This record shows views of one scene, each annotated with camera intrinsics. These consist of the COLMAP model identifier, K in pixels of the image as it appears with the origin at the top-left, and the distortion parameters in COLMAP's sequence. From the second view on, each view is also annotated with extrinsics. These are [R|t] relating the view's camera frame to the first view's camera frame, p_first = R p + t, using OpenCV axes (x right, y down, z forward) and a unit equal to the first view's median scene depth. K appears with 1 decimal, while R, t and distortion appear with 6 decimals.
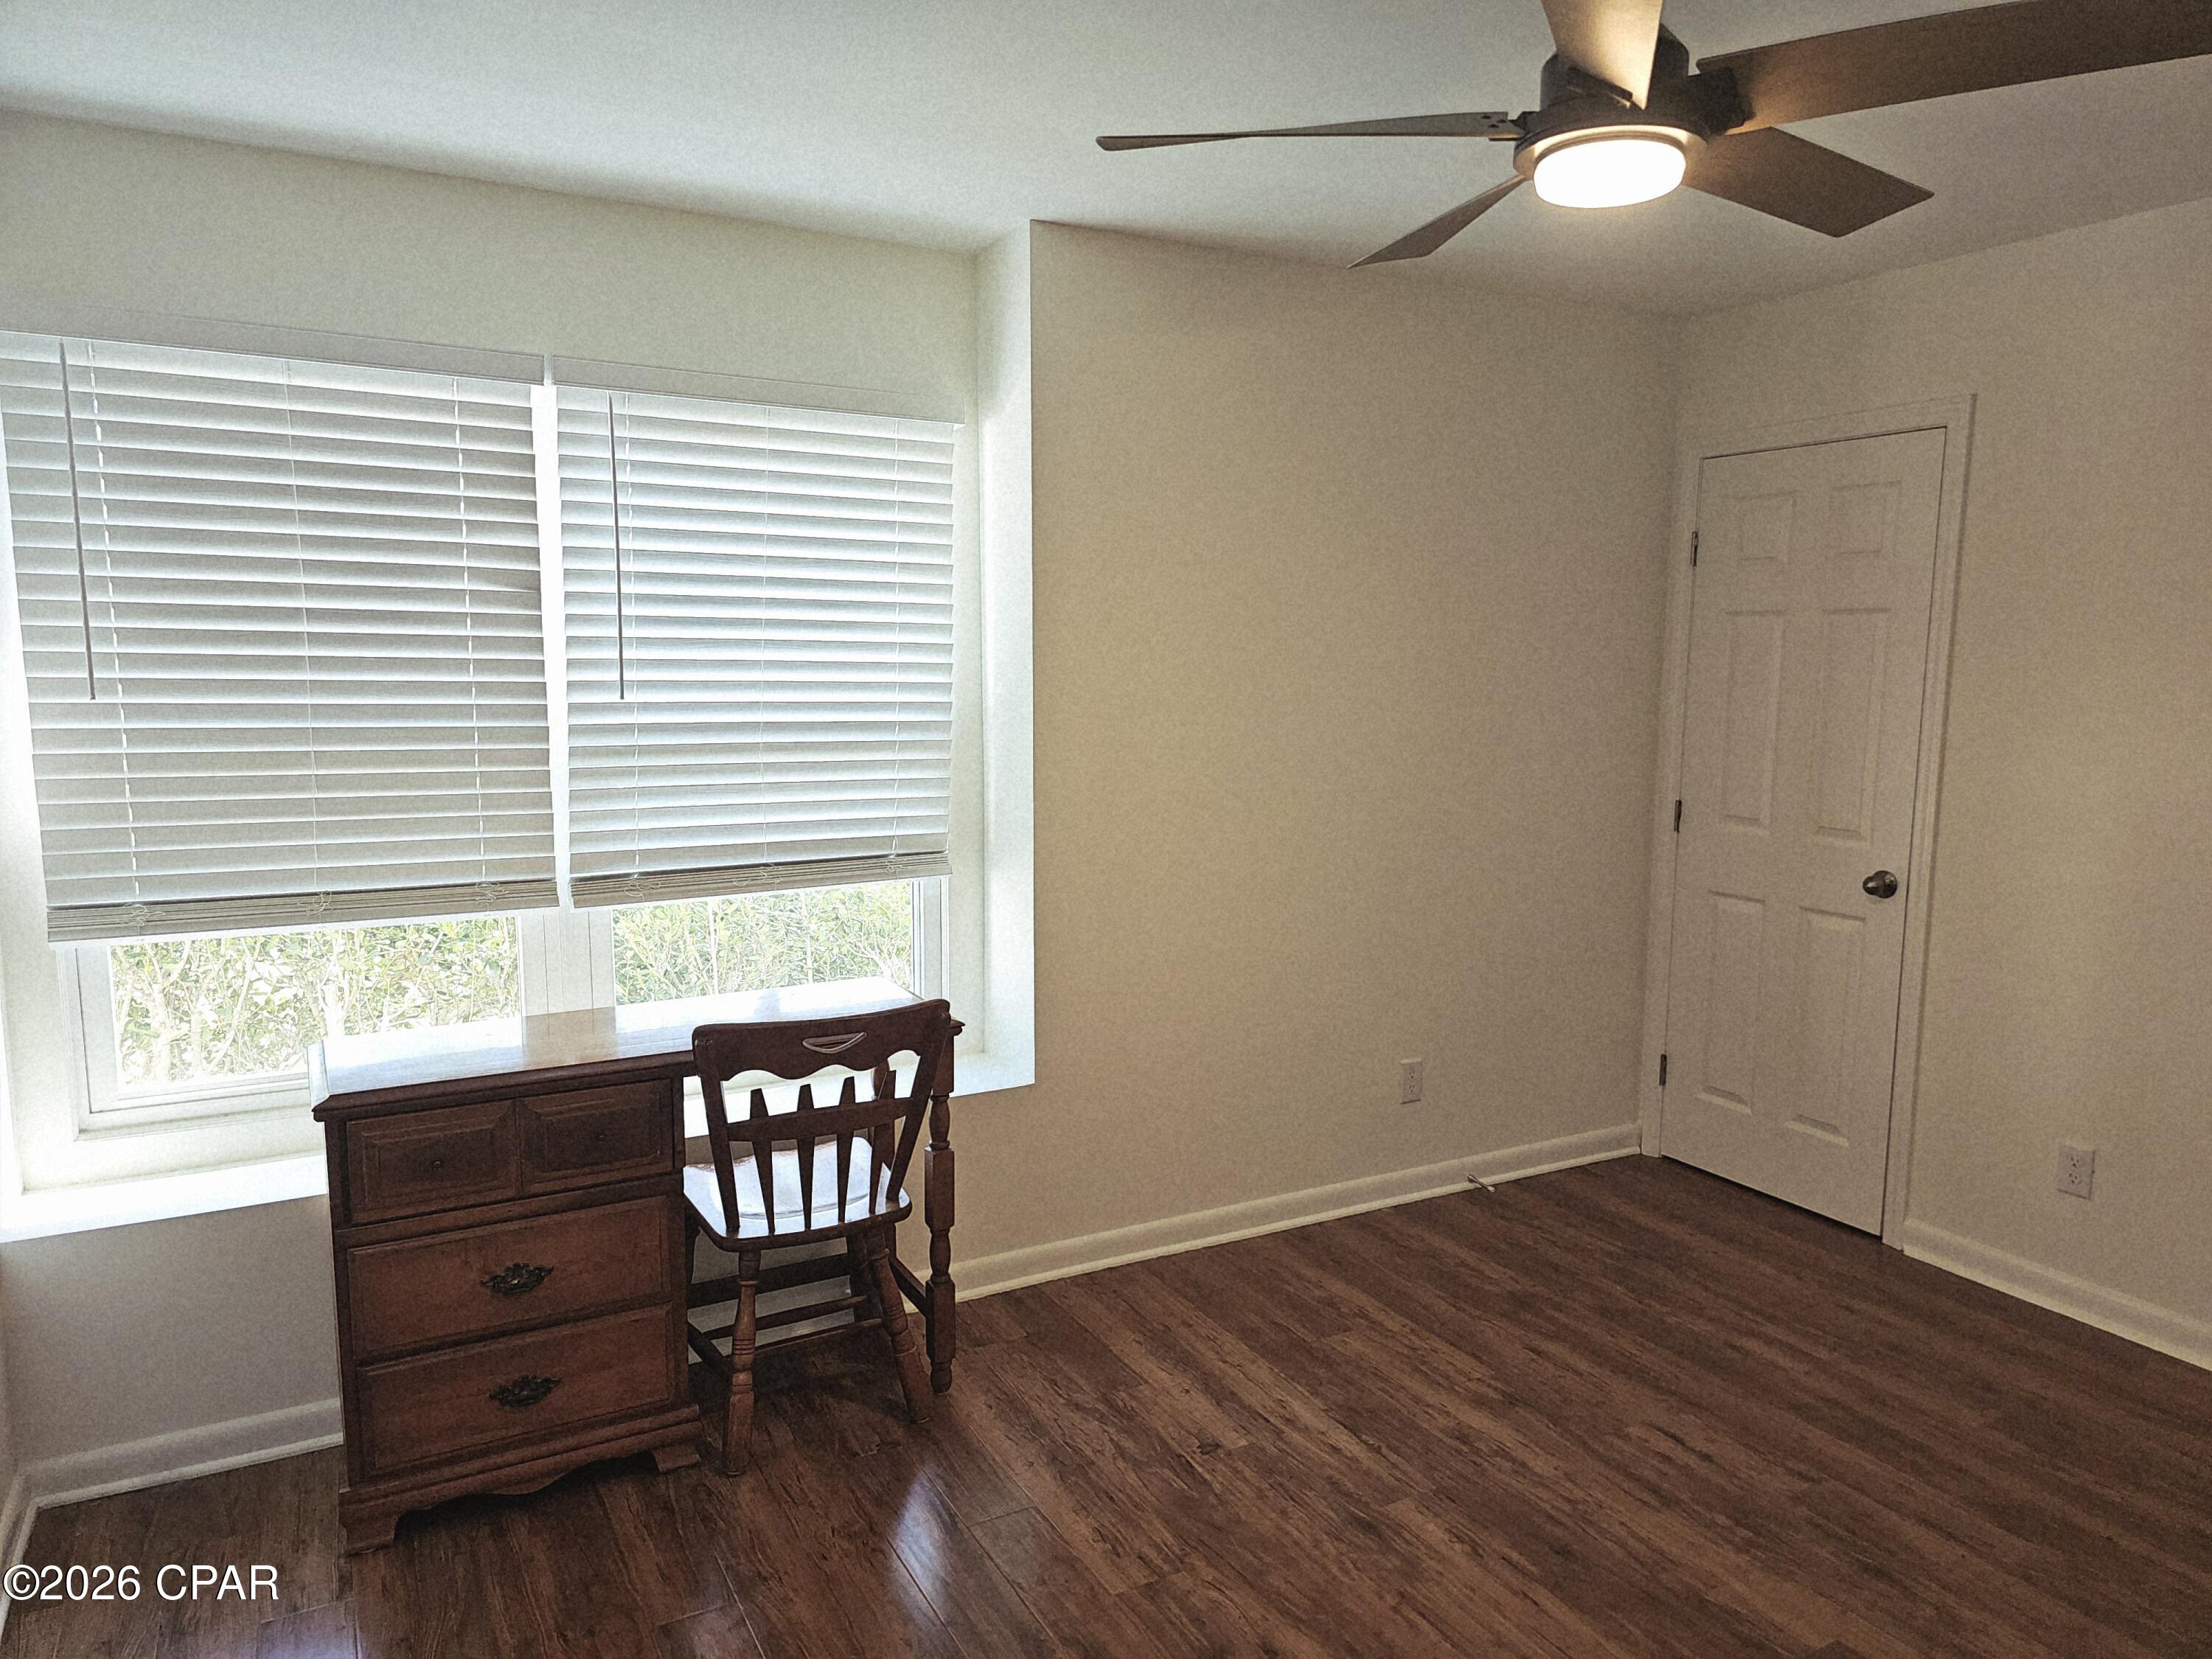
lens RADIAL K [[1454.0, 0, 1106.0], [0, 1454.0, 829.5], [0, 0, 1]] dist [0.069851, -0.051546]
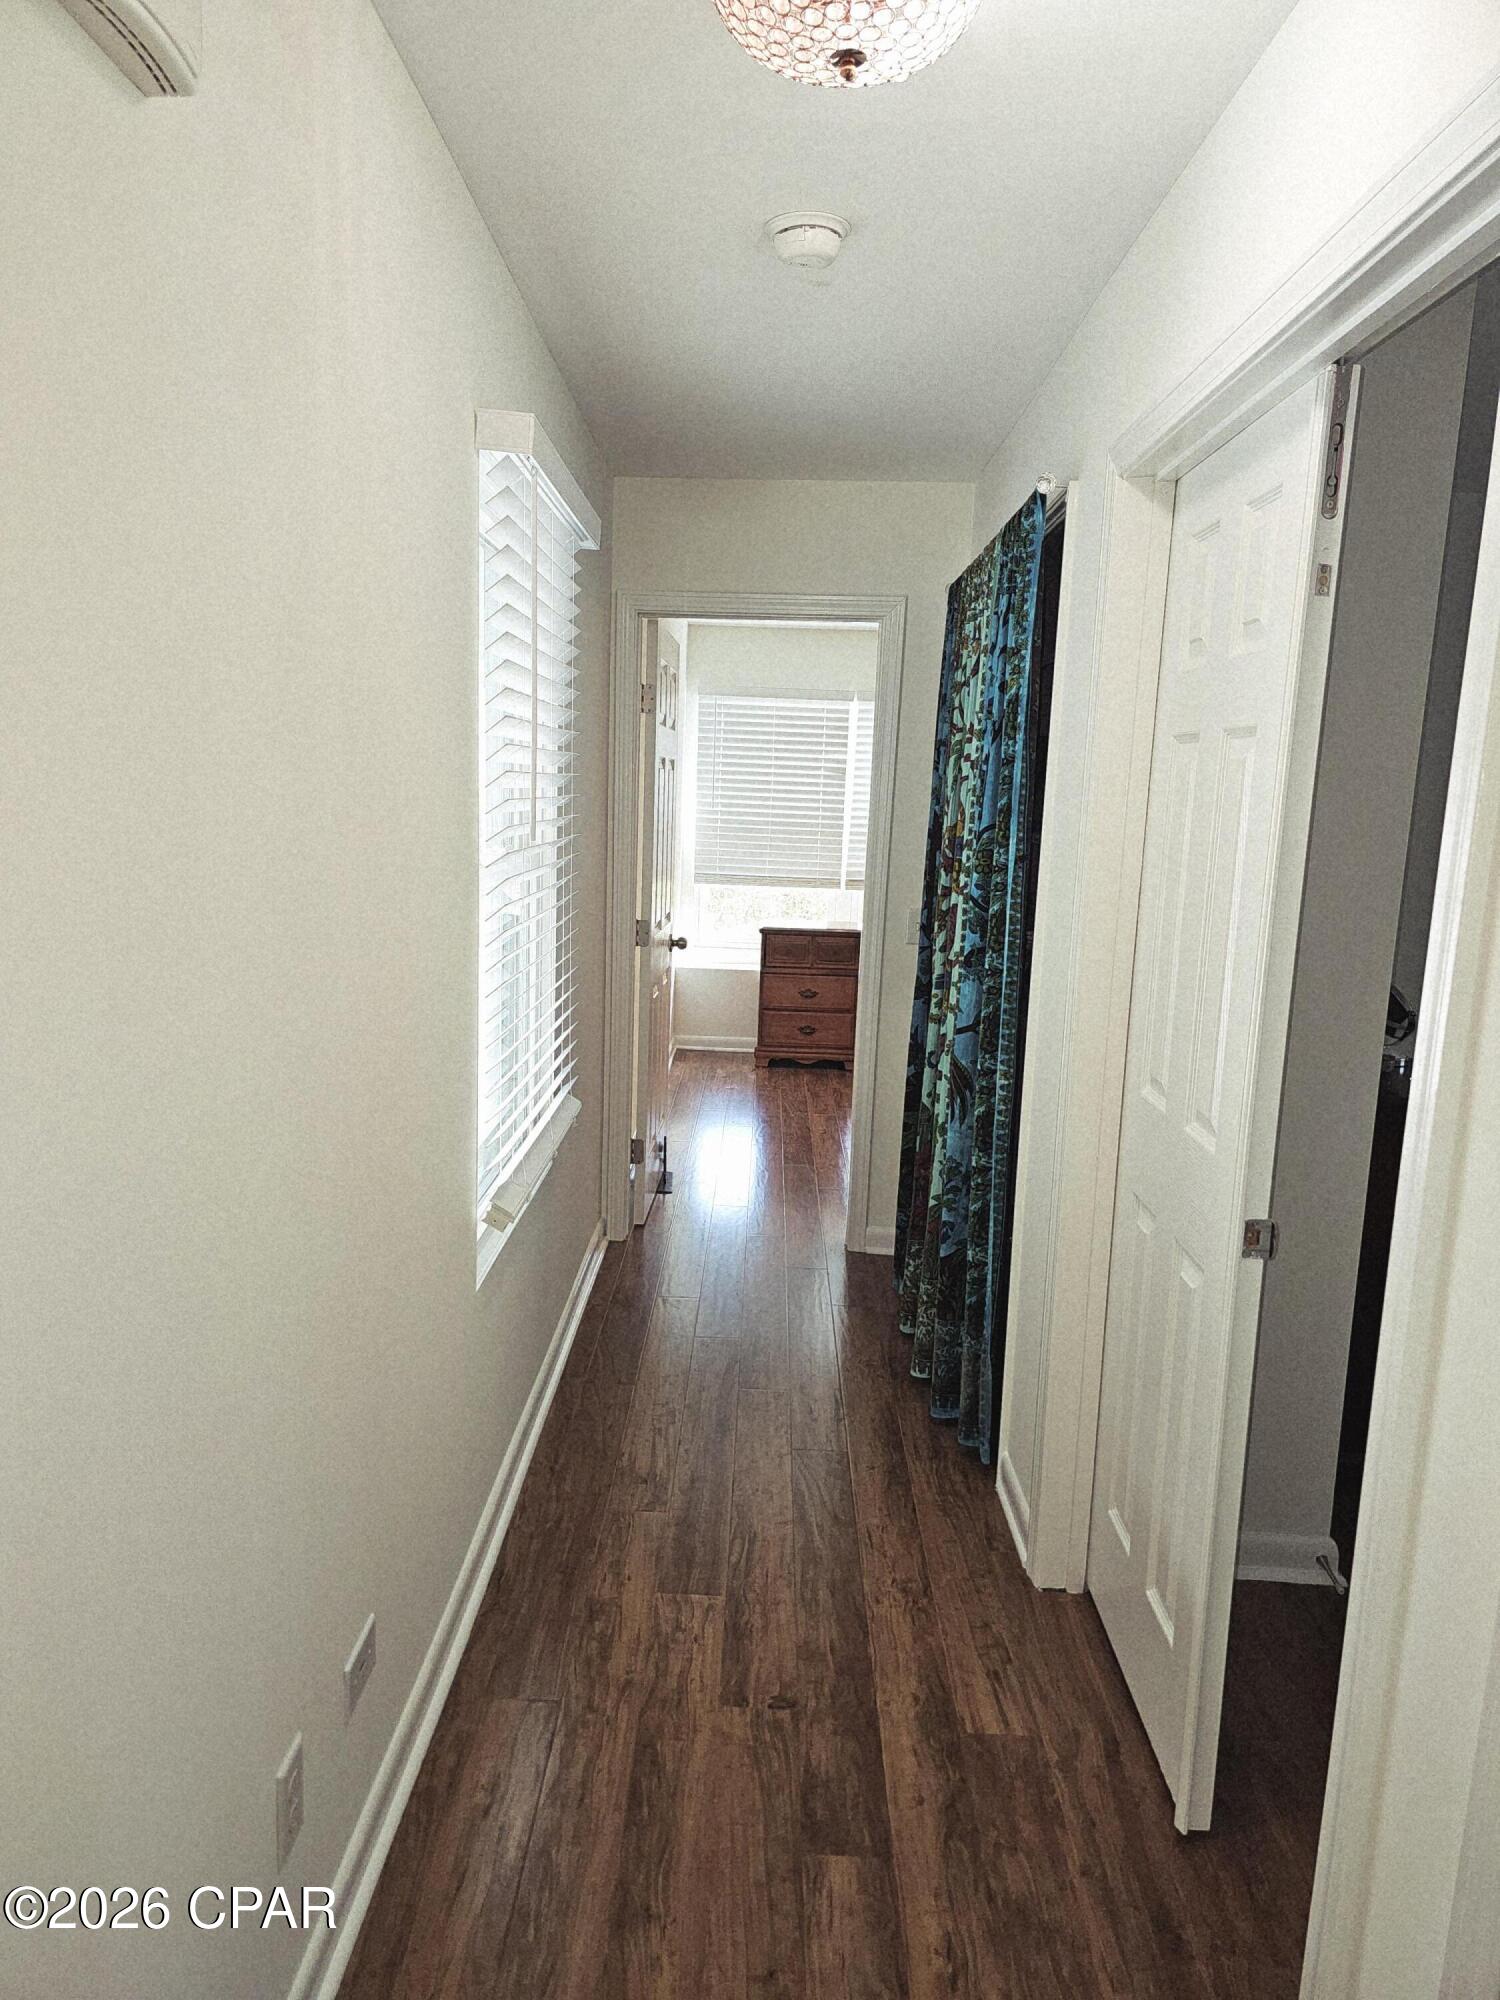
lens RADIAL K [[1343.1, 0, 750.0], [0, 1343.1, 1000.0], [0, 0, 1]] dist [0.060863, -0.060316]
pose [[0.862016, 0.103321, -0.496239, 0.780233], [-0.093044, 0.994624, 0.045462, 0.165533], [0.498268, 0.006983, 0.866995, -1.318721]]
